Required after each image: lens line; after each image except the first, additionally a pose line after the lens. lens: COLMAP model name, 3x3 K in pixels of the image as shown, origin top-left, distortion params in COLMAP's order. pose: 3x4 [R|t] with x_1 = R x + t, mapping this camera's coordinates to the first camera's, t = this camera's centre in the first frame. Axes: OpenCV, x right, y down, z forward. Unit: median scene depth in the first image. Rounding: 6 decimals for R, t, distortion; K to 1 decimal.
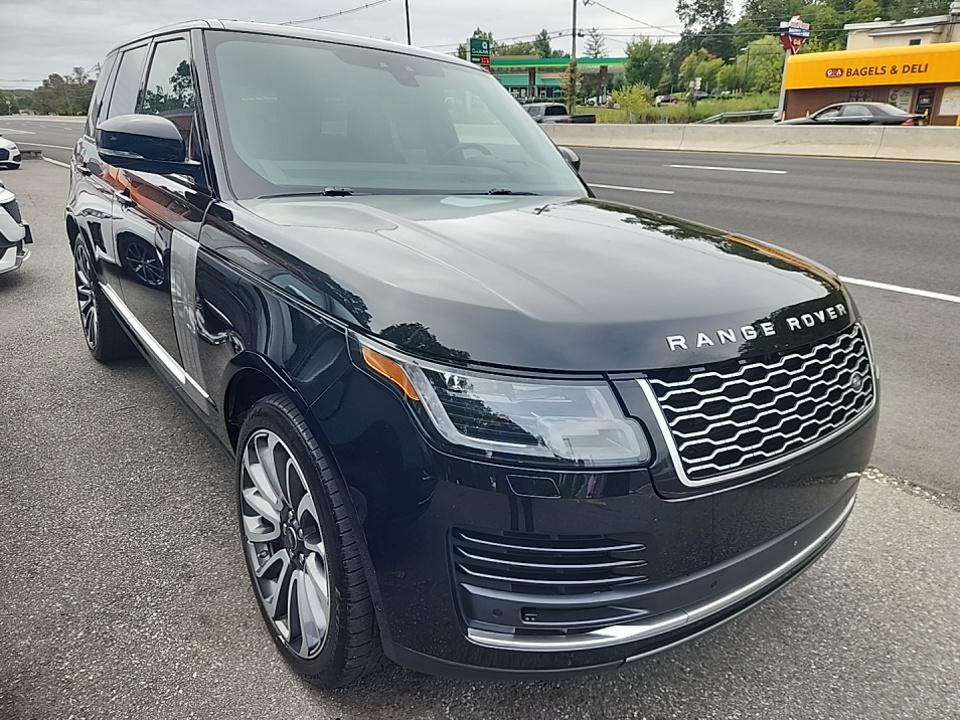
lens RADIAL K [[637.1, 0, 502.7], [0, 637.1, 363.0], [0, 0, 1]] dist [0.041117, -0.026974]
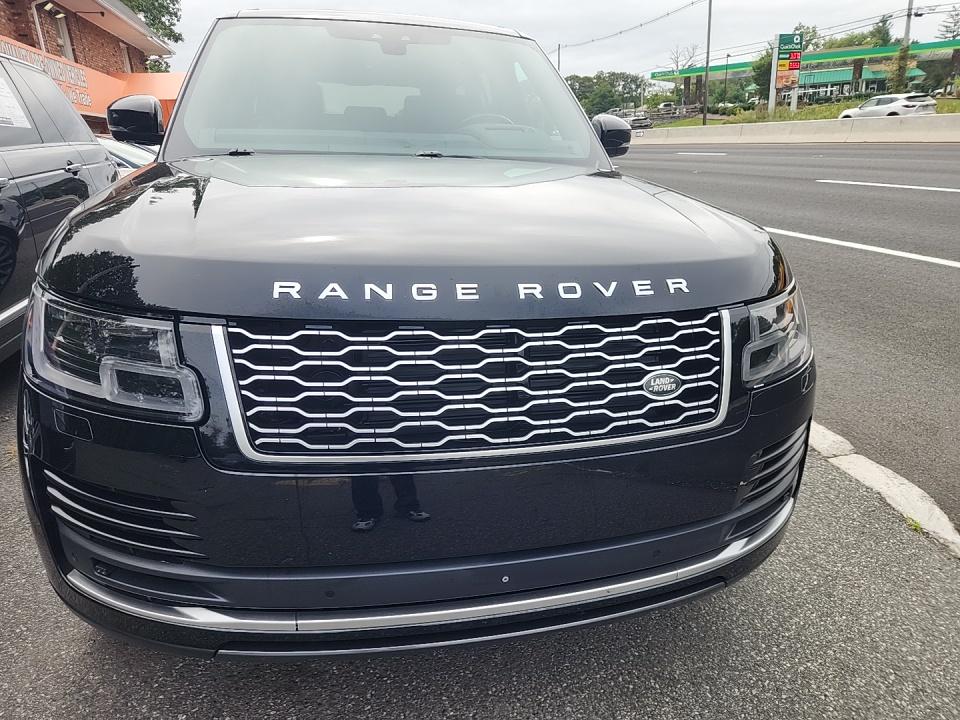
lens RADIAL K [[637.1, 0, 502.7], [0, 637.1, 363.0], [0, 0, 1]] dist [0.041117, -0.026974]
pose [[0.902130, 0.103567, -0.418850, 0.706906], [-0.110357, 0.993859, 0.008056, 0.019974], [0.417112, 0.038956, 0.908020, 0.289214]]
